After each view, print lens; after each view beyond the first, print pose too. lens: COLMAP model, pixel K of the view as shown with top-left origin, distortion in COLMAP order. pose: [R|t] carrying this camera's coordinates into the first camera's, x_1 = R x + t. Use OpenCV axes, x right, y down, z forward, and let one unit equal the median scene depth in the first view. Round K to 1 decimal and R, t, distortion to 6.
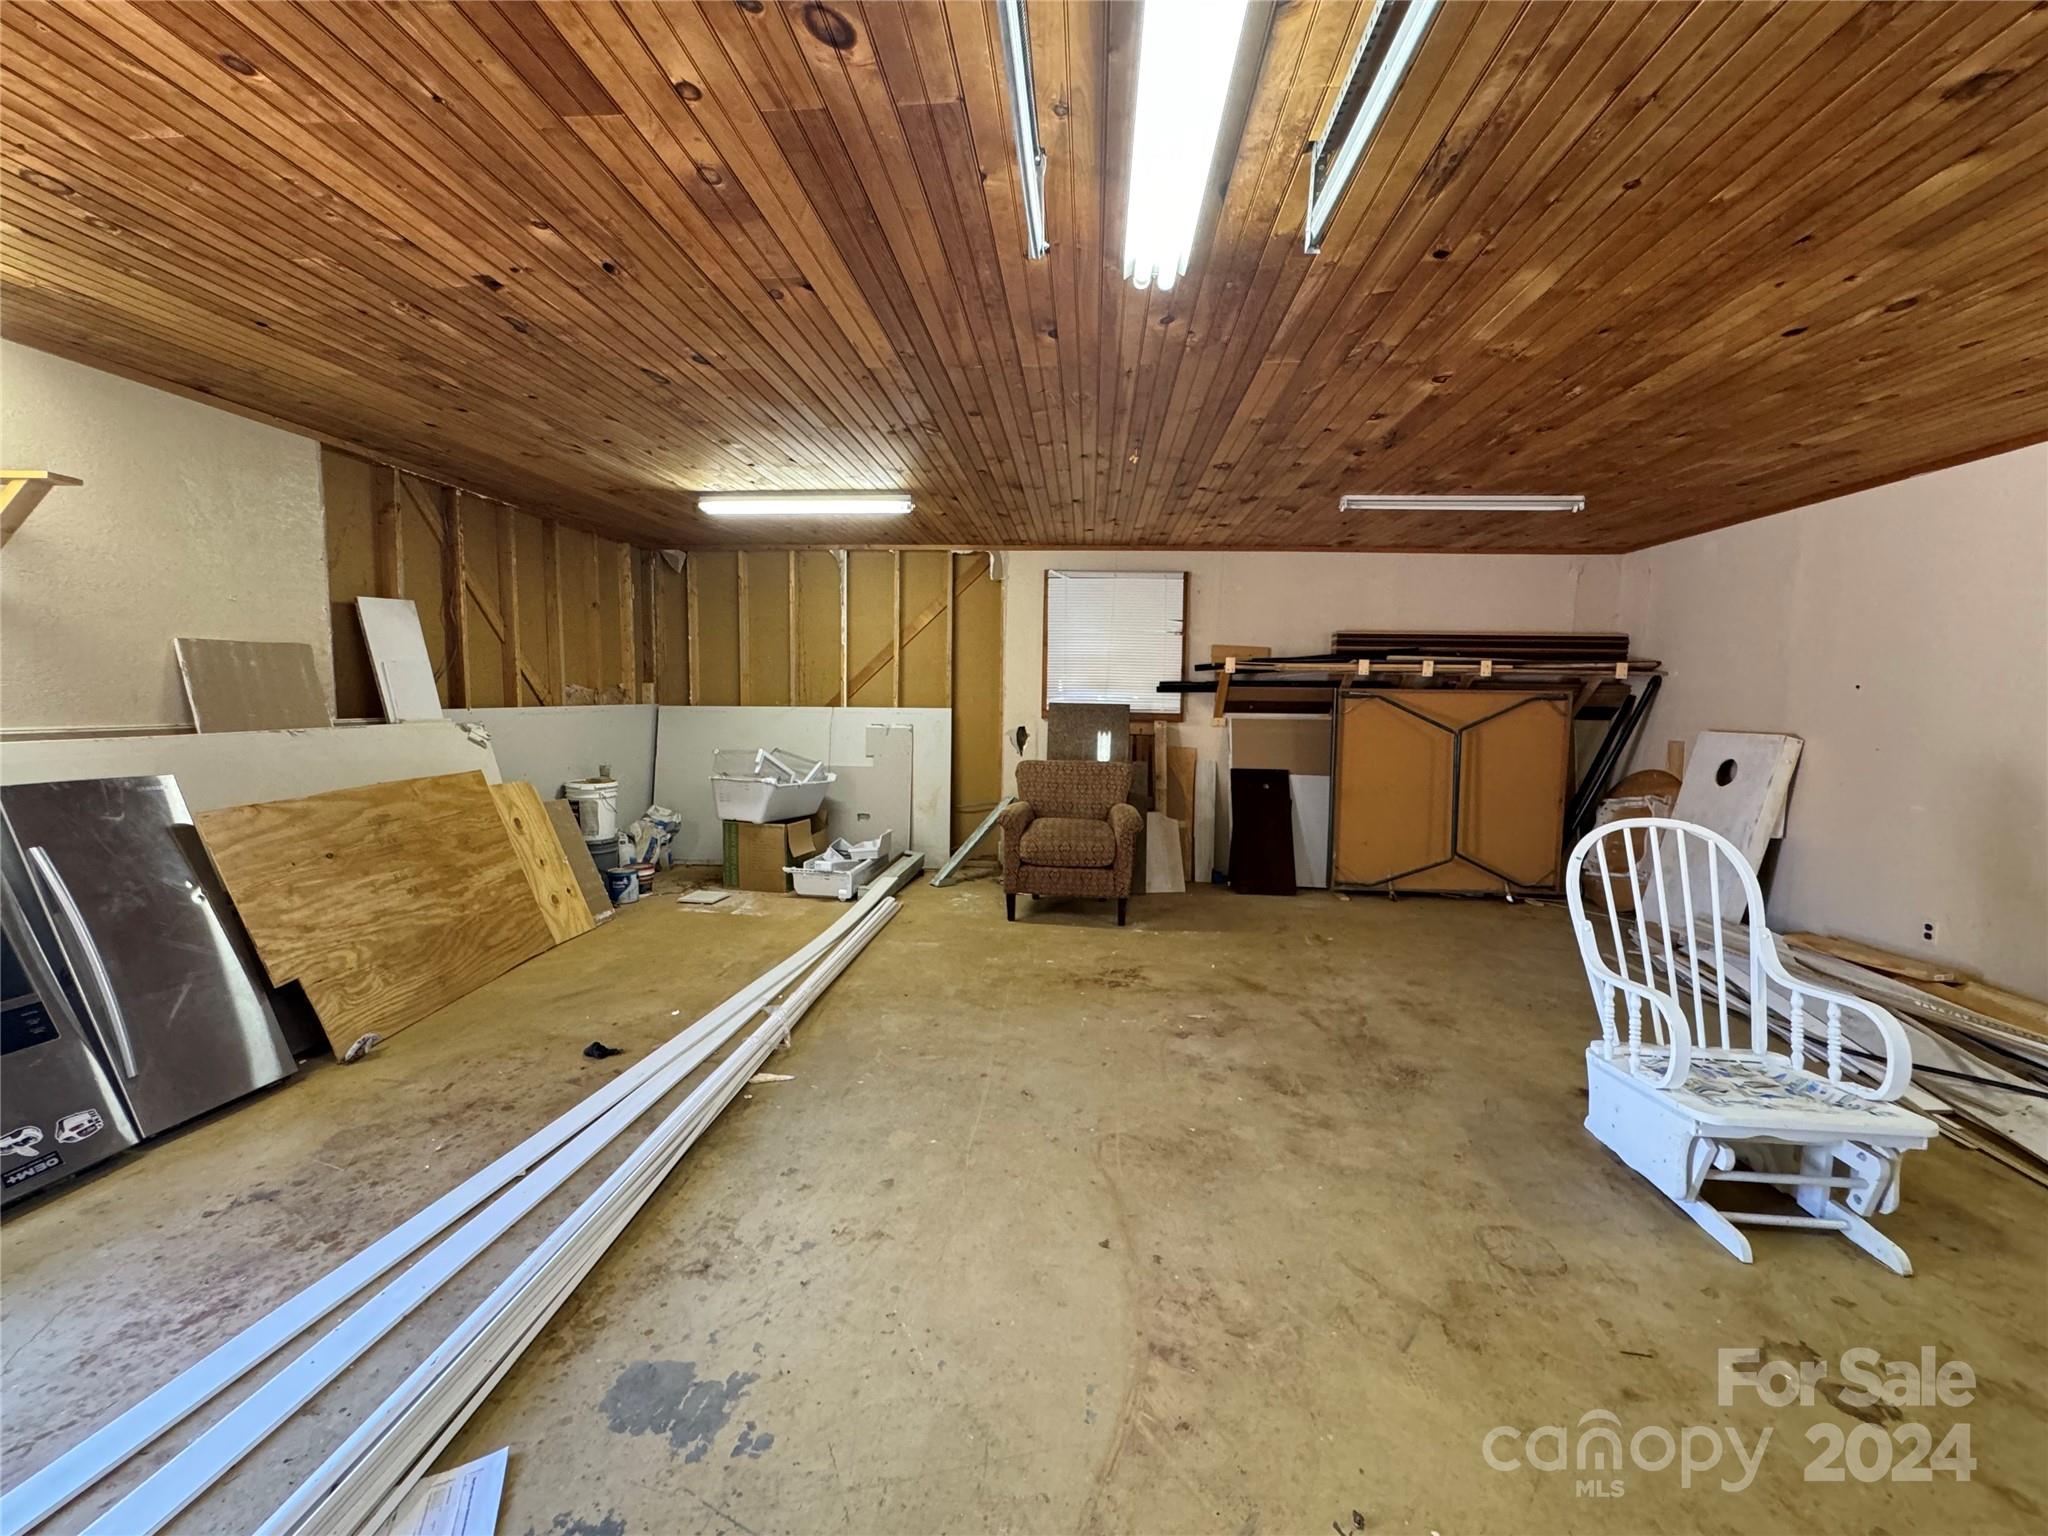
lens RADIAL K [[817.1, 0, 1024.6], [0, 817.1, 765.6], [0, 0, 1]] dist [-0.004065, 0.000132]
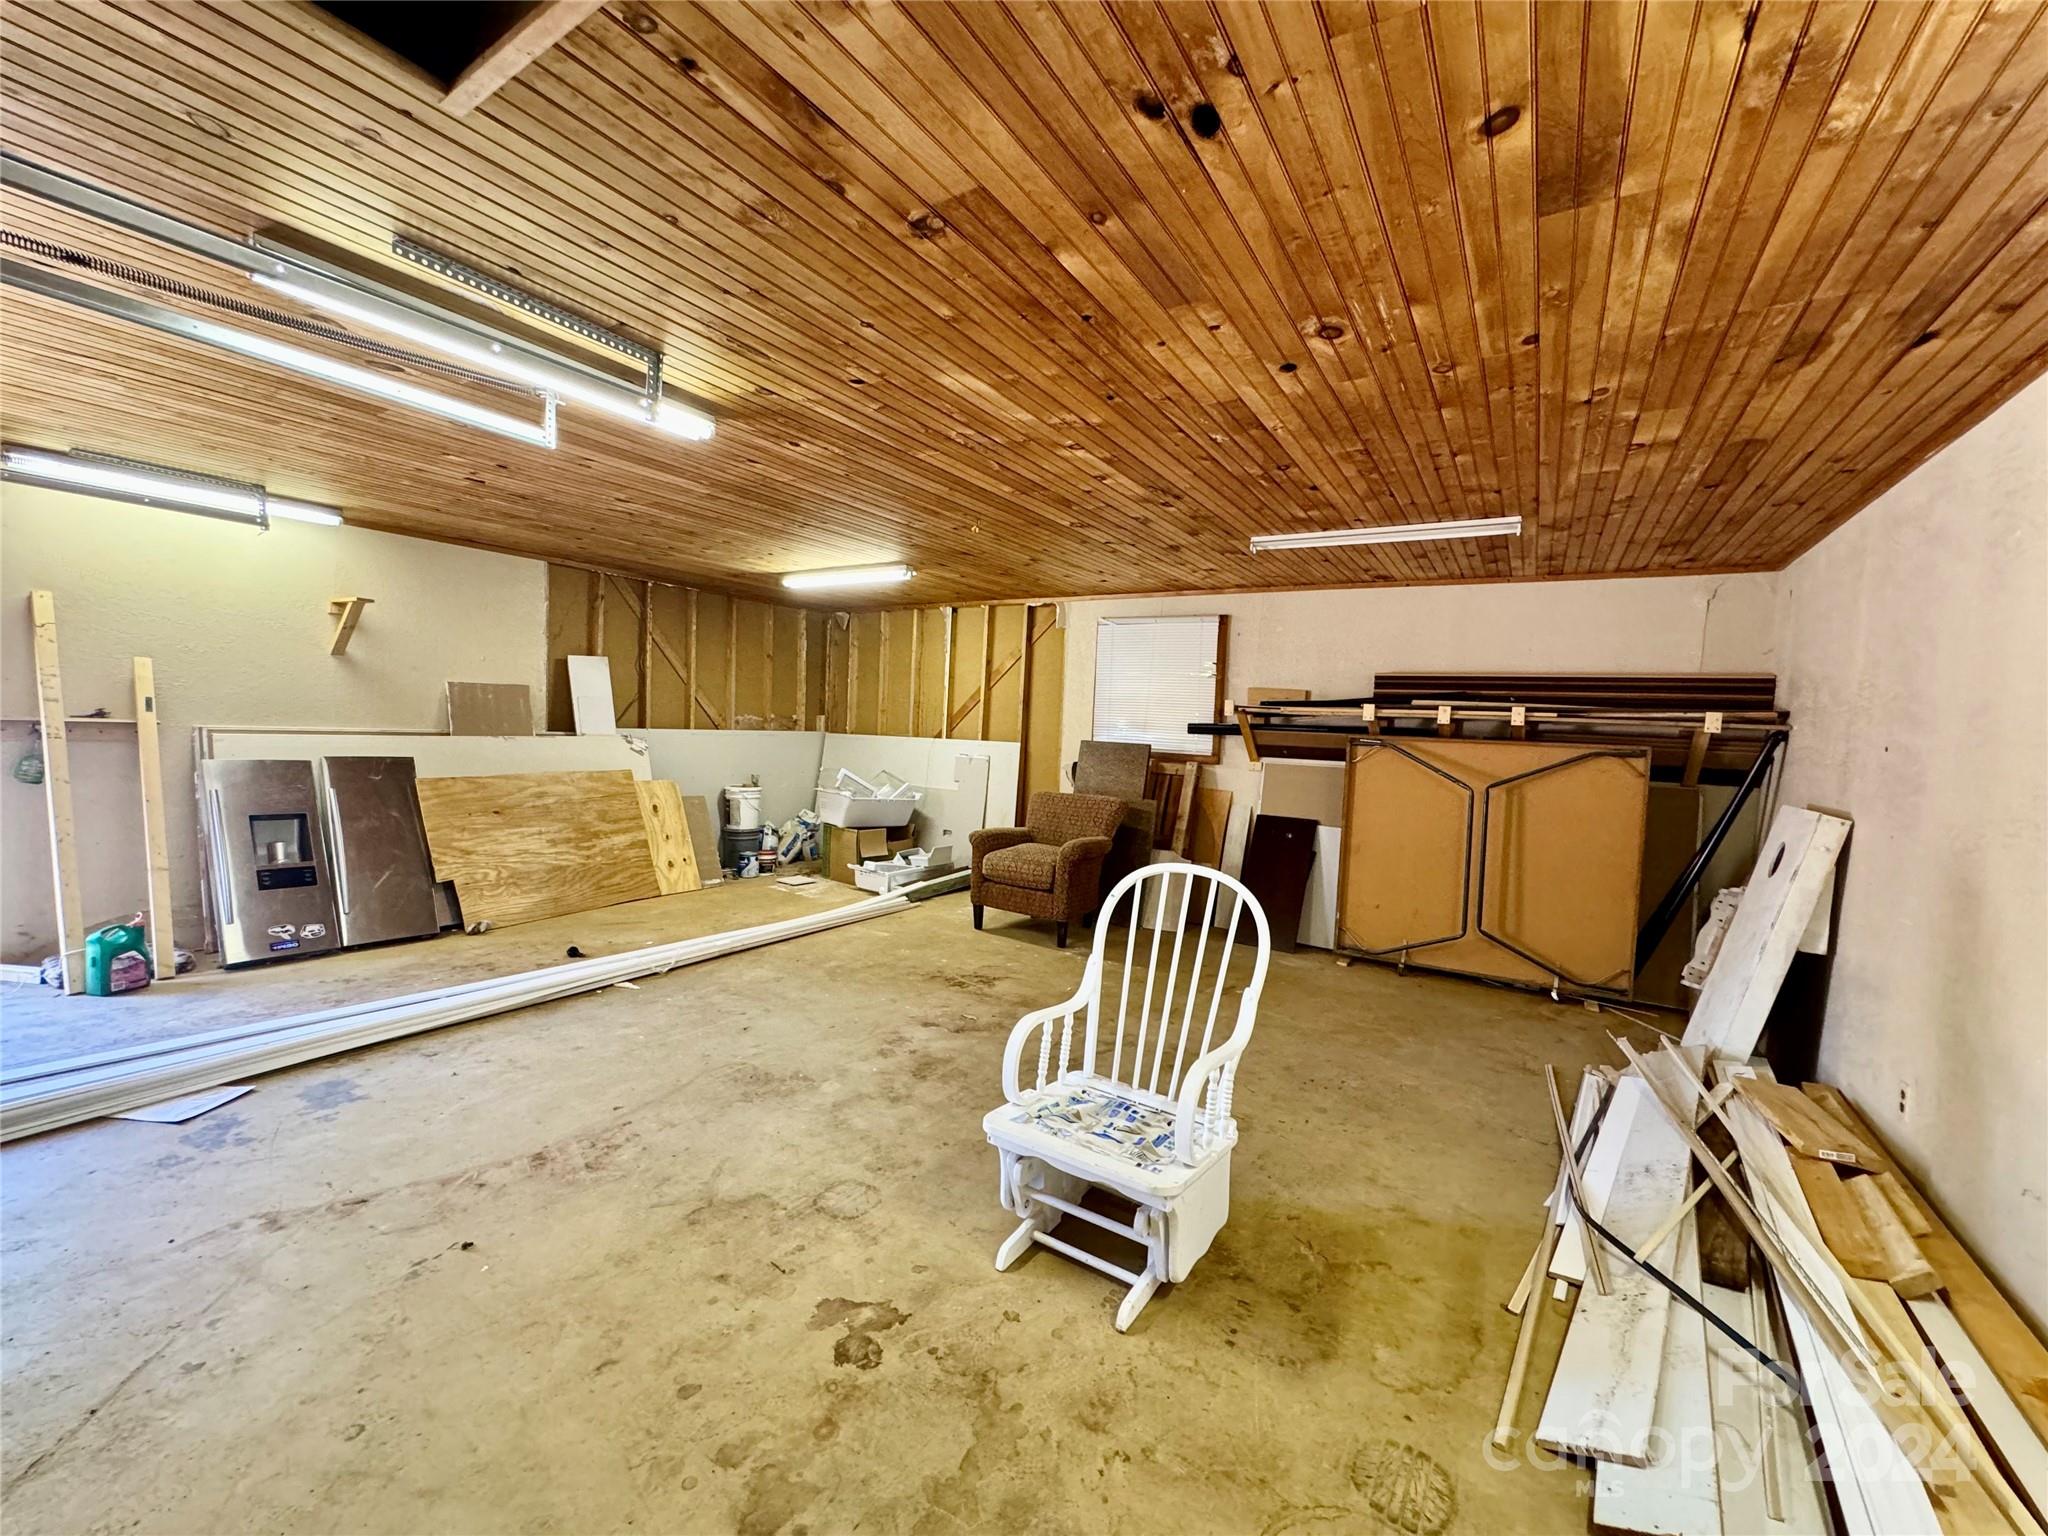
lens RADIAL K [[817.1, 0, 1025.8], [0, 817.1, 764.5], [0, 0, 1]] dist [-0.004065, 0.000132]
pose [[0.884592, 0.047348, -0.463955, 0.611938], [-0.070495, 0.996977, -0.032665, -0.005708], [0.461006, 0.061602, 0.885256, 0.015869]]
